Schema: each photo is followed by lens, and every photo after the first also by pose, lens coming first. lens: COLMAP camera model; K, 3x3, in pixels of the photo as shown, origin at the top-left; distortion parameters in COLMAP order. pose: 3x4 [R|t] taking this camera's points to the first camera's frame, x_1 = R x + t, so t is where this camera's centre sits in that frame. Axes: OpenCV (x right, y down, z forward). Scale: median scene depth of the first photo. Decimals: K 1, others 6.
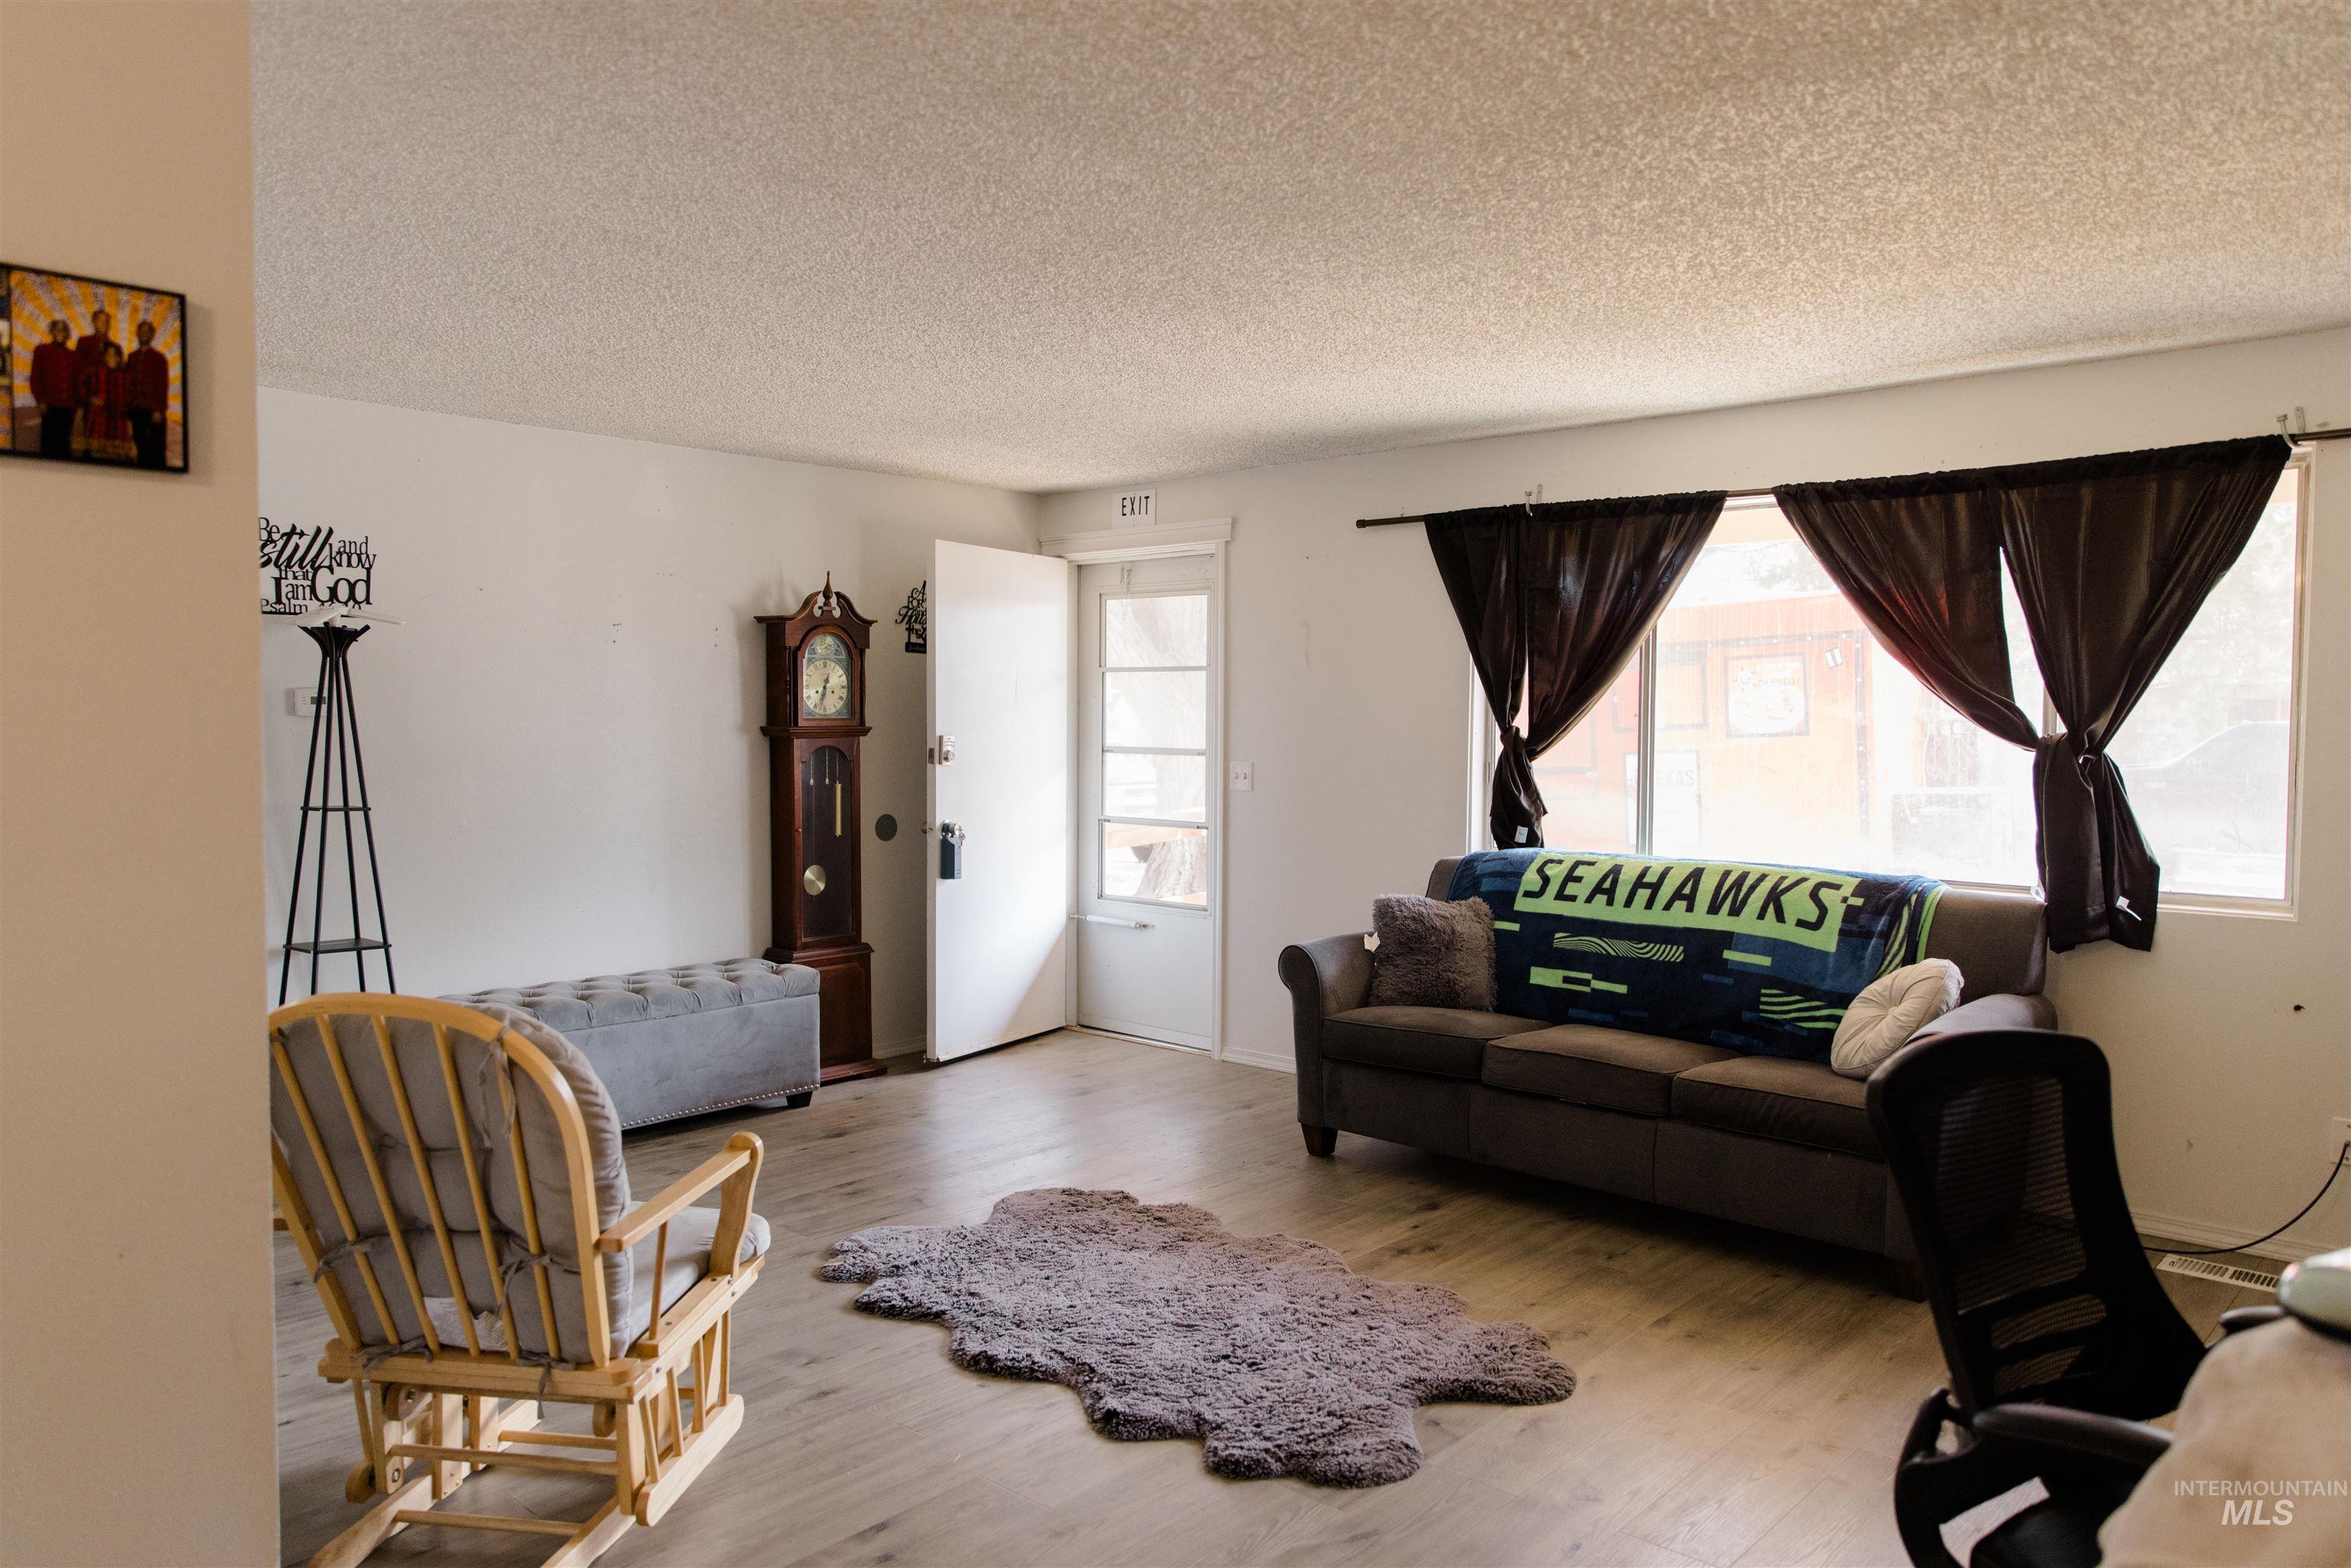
lens RADIAL K [[1620.5, 0, 1181.4], [0, 1620.5, 779.0], [0, 0, 1]] dist [0.012574, -0.001660]
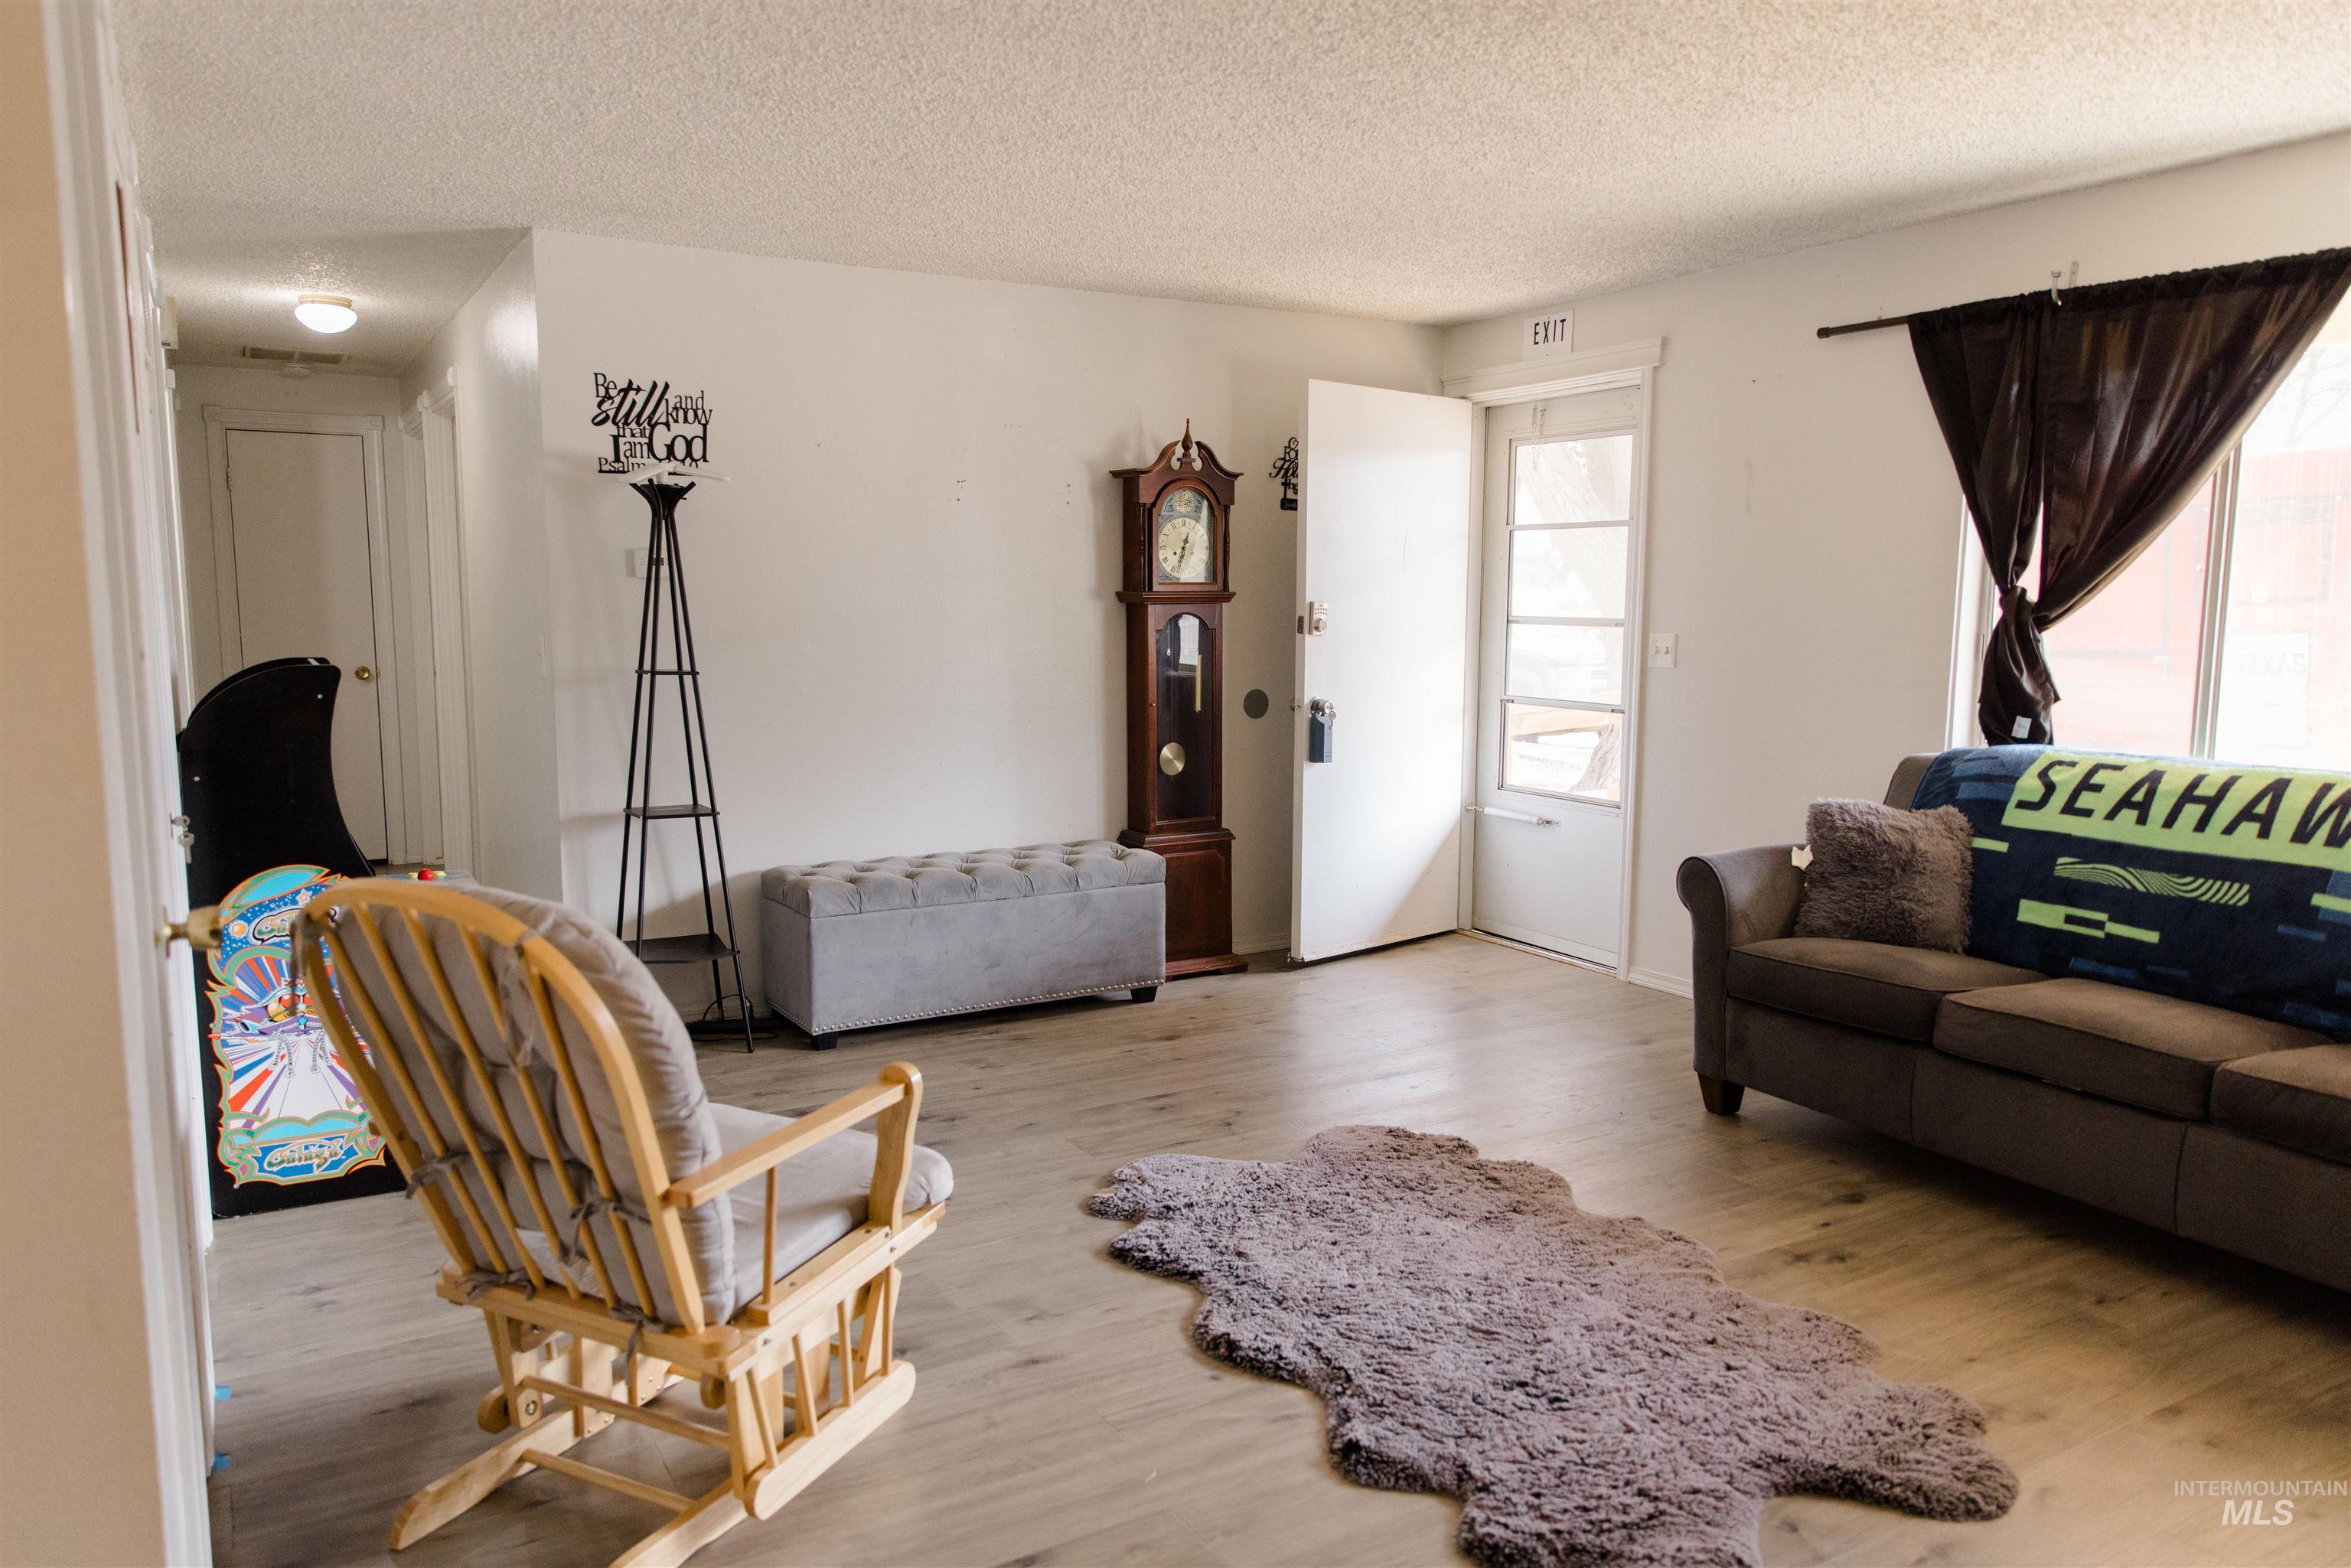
lens RADIAL K [[1620.5, 0, 1162.3], [0, 1620.5, 790.7], [0, 0, 1]] dist [0.012574, -0.001660]
pose [[0.953184, 0.035180, -0.300336, 0.058709], [-0.010840, 0.996546, 0.082327, 0.005494], [0.302195, -0.075218, 0.950274, 0.151234]]
